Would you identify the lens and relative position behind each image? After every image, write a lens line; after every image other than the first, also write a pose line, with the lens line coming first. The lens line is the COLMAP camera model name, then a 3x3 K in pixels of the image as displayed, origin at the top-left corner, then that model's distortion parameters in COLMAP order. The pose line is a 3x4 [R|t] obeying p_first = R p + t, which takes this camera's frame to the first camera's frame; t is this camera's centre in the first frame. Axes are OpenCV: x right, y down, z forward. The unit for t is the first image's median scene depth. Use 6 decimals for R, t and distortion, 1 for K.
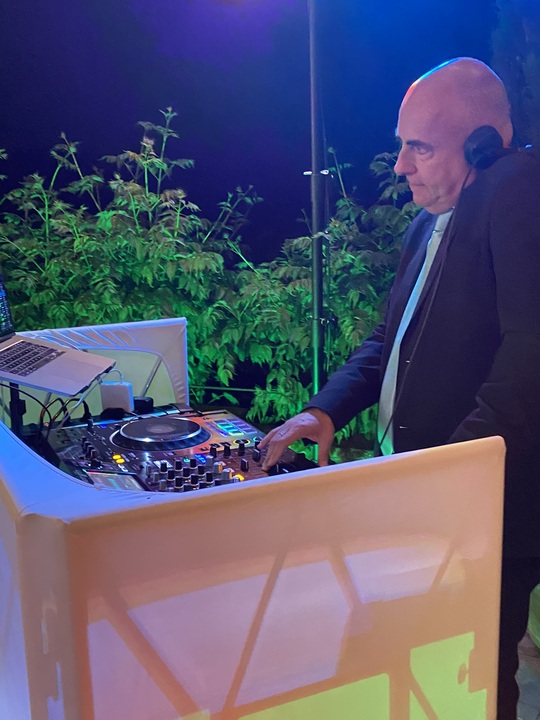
lens RADIAL K [[811.3, 0, 273.0], [0, 811.3, 360.9], [0, 0, 1]] dist [0.027668, 0.000000]
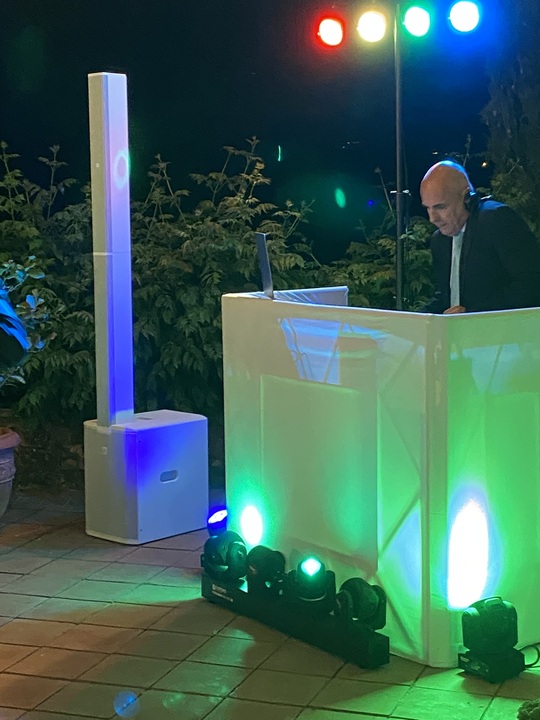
lens RADIAL K [[1414.6, 0, 273.6], [0, 1414.6, 364.0], [0, 0, 1]] dist [0.261395, 0.000000]
pose [[0.983359, -0.013509, 0.181169, -0.539333], [0.029687, 0.995776, -0.086886, 0.239271], [-0.179230, 0.090819, 0.979606, -1.182318]]
